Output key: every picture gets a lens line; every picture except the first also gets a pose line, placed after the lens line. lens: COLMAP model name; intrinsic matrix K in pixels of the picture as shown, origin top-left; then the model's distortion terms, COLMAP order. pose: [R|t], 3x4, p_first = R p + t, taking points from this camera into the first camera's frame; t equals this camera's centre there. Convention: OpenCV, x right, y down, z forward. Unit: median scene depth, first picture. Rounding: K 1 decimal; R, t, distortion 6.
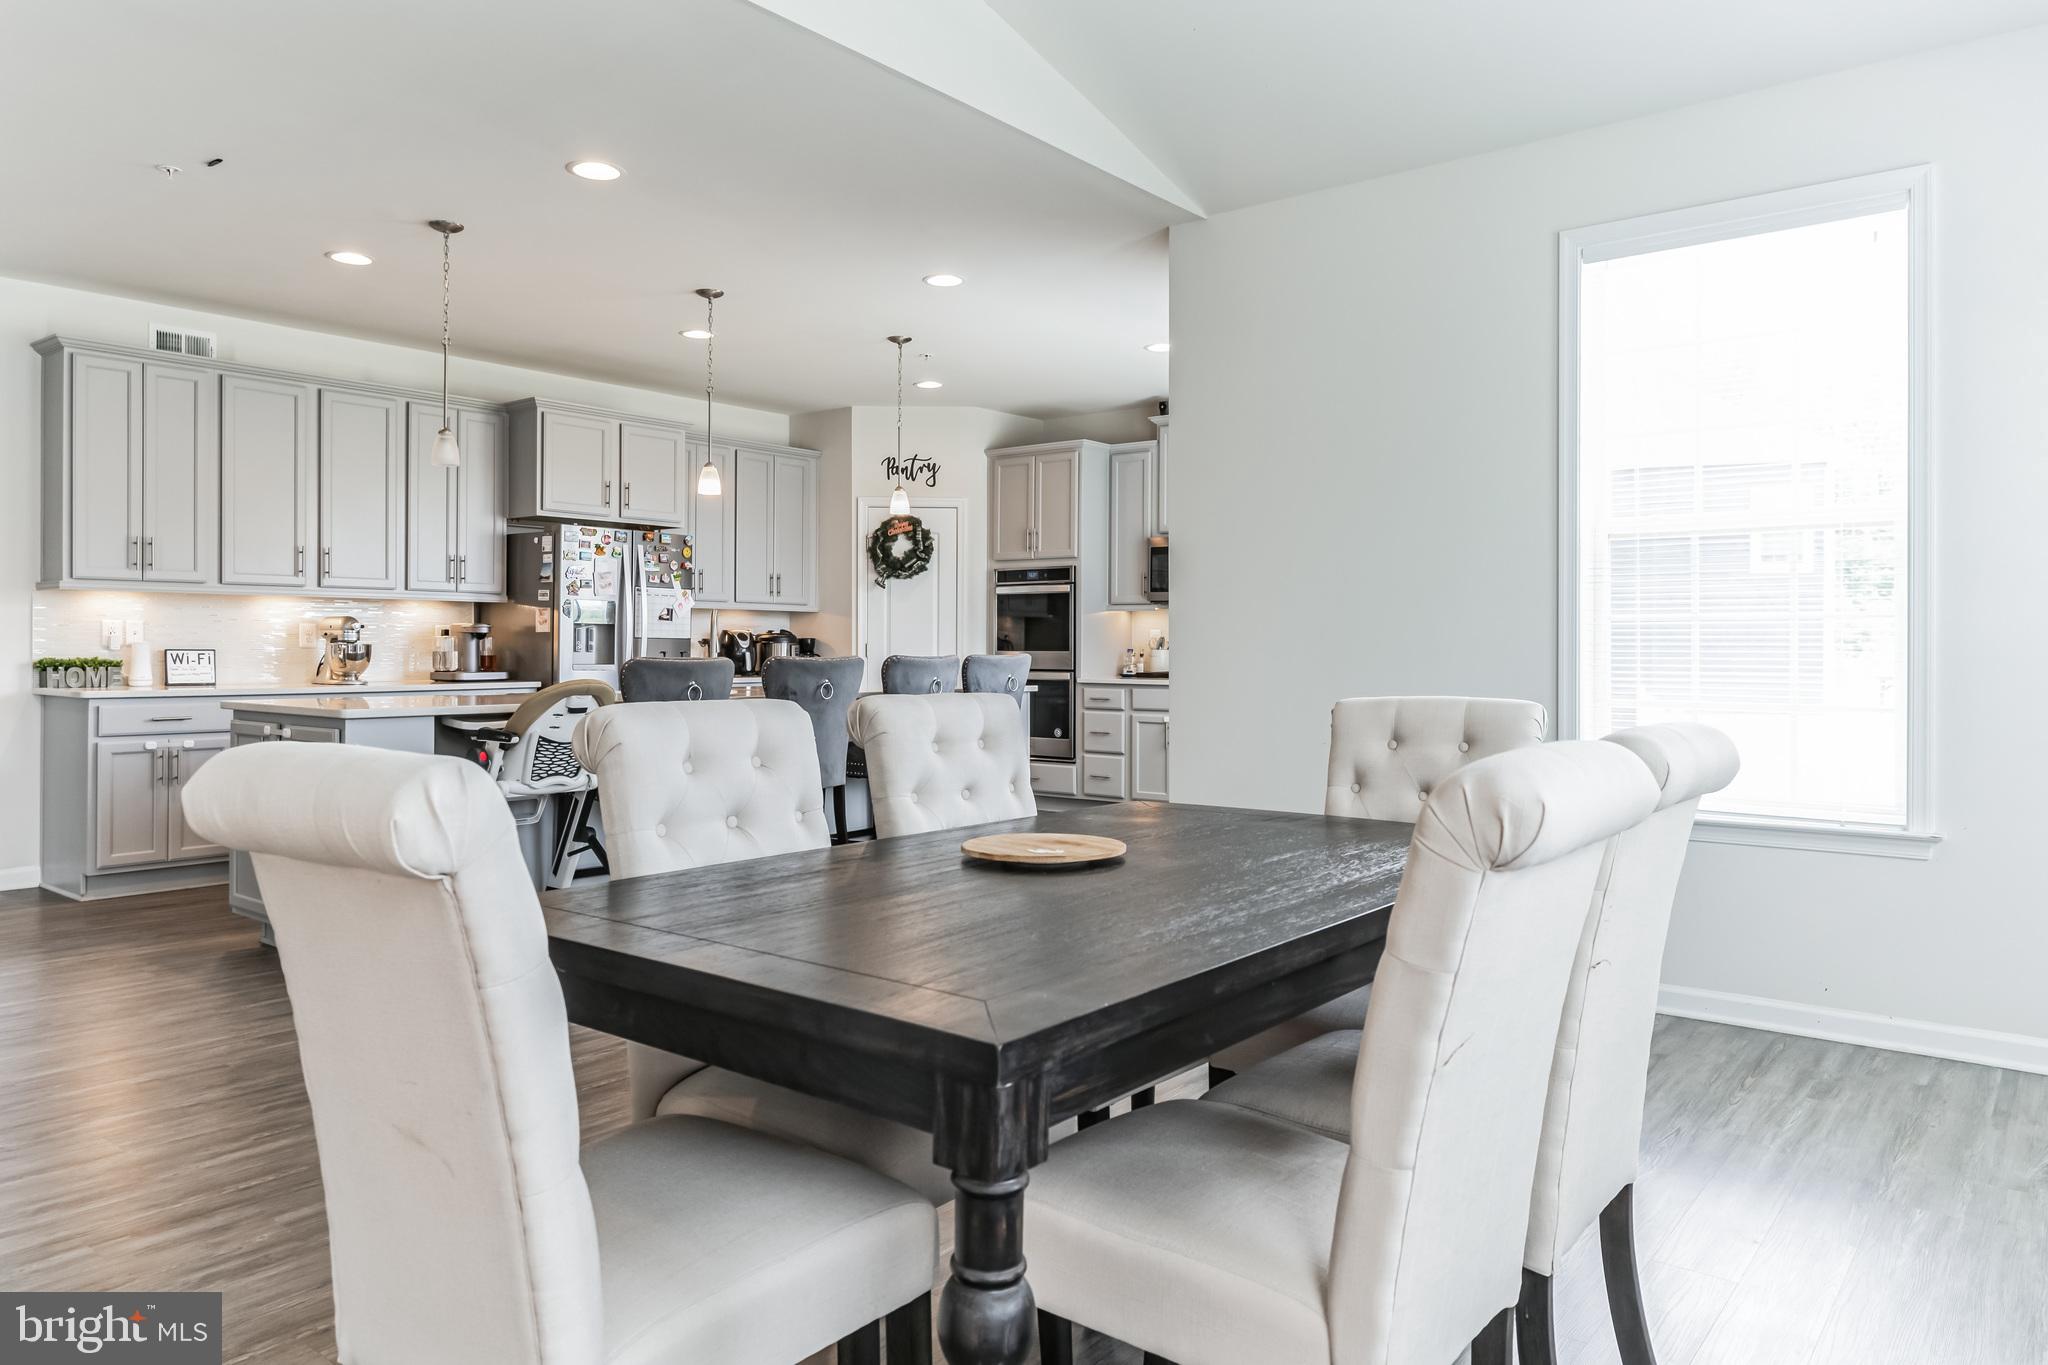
lens RADIAL K [[1316.0, 0, 1011.6], [0, 1316.0, 637.6], [0, 0, 1]] dist [0.003486, 0.003506]
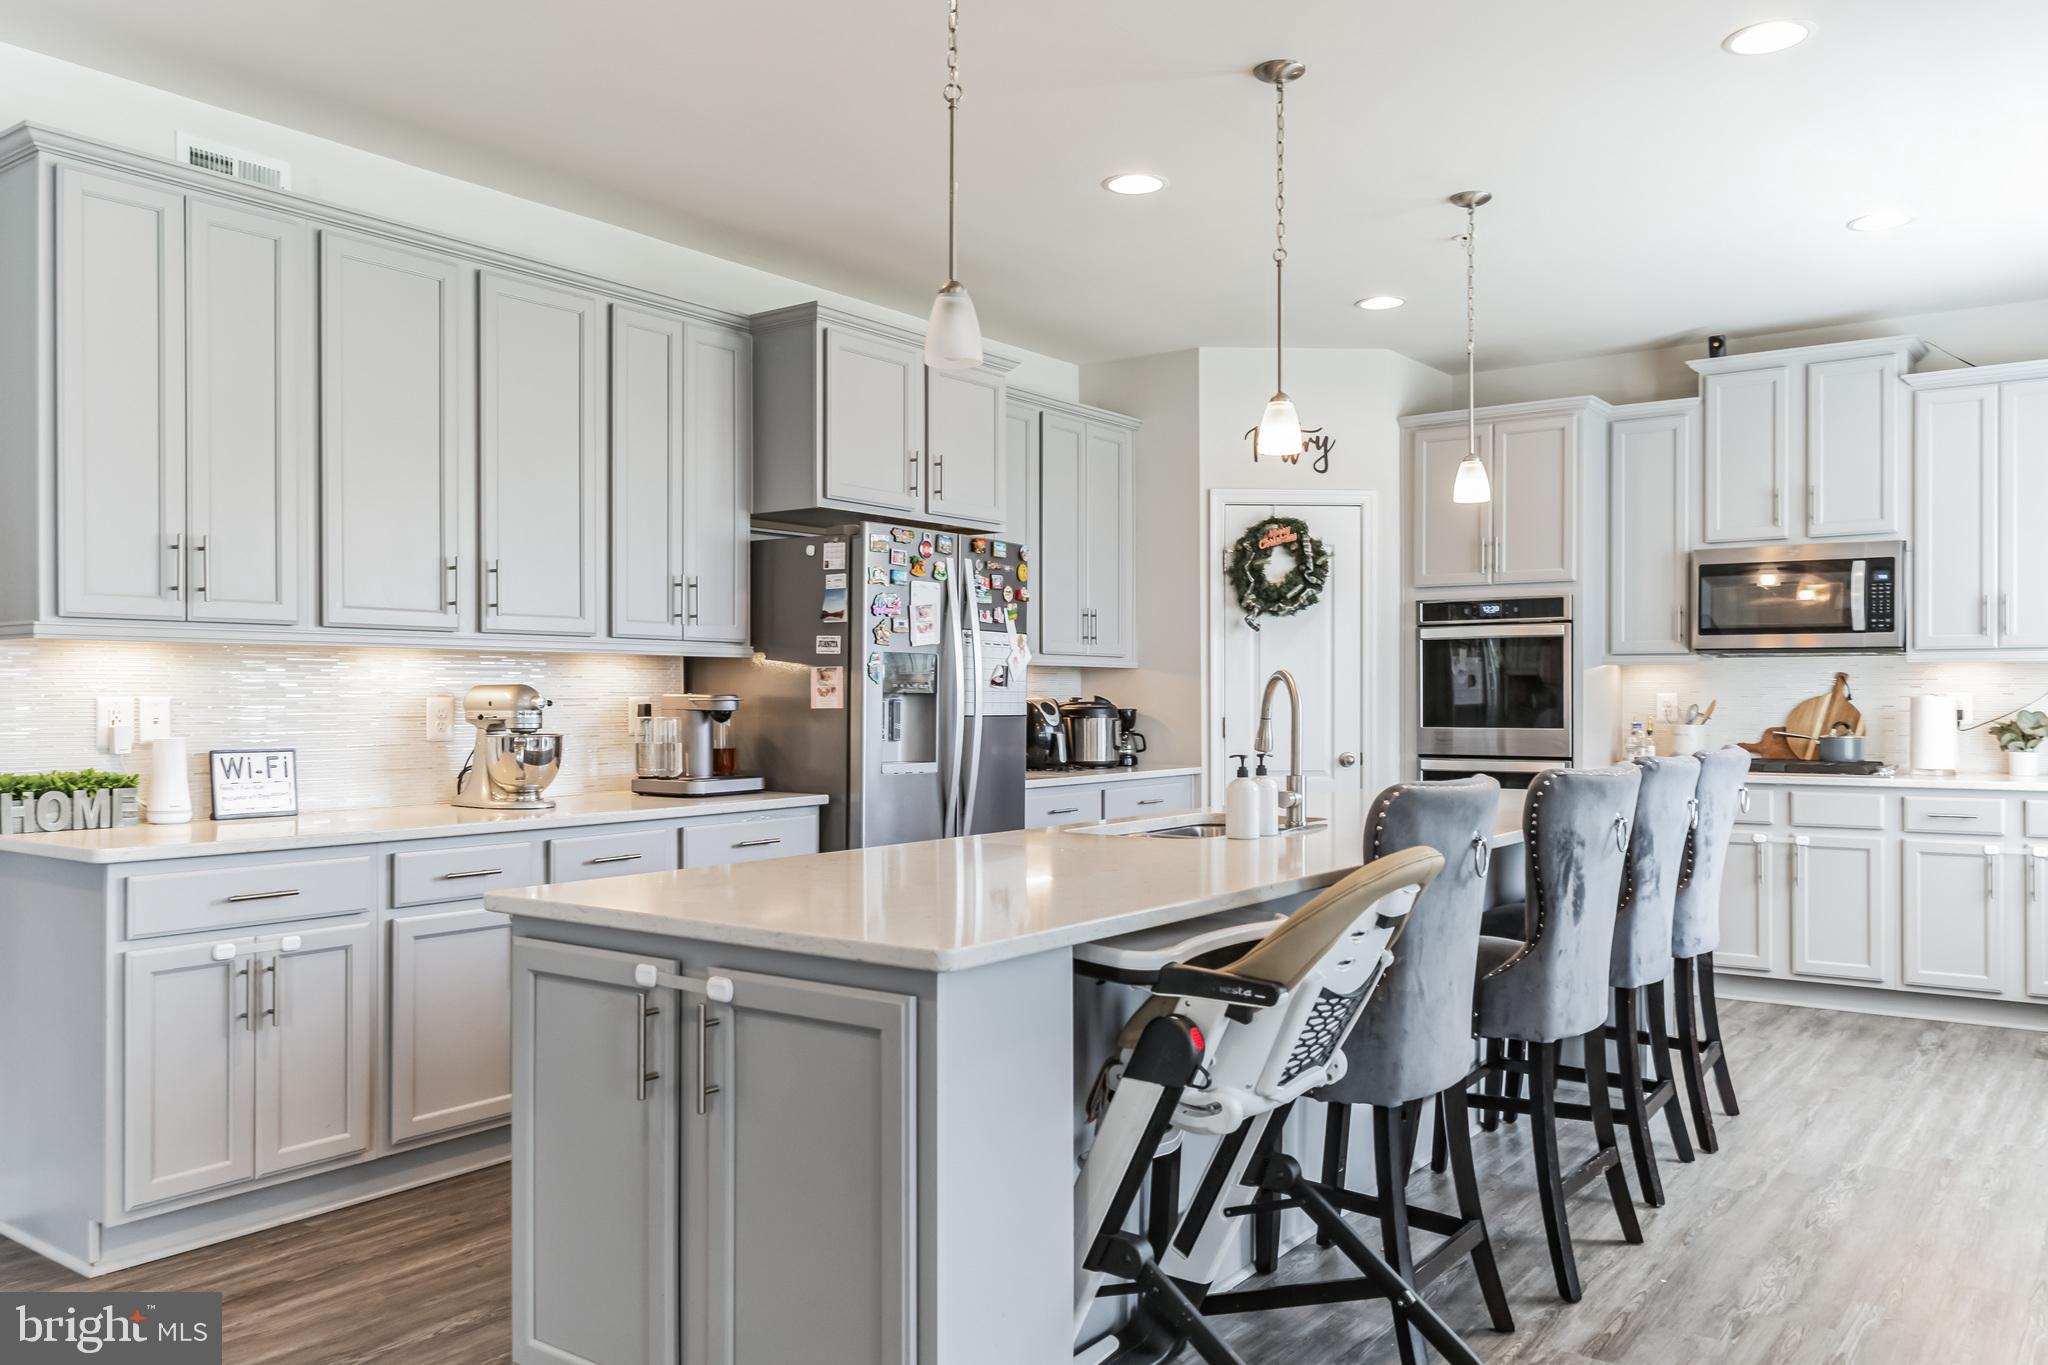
lens RADIAL K [[1524.7, 0, 1025.4], [0, 1524.7, 689.5], [0, 0, 1]] dist [0.006937, 0.001278]
pose [[0.999216, -0.004891, 0.039279, -0.294680], [0.004840, 0.999987, 0.001389, -0.013065], [-0.039285, -0.001198, 0.999227, 0.325461]]
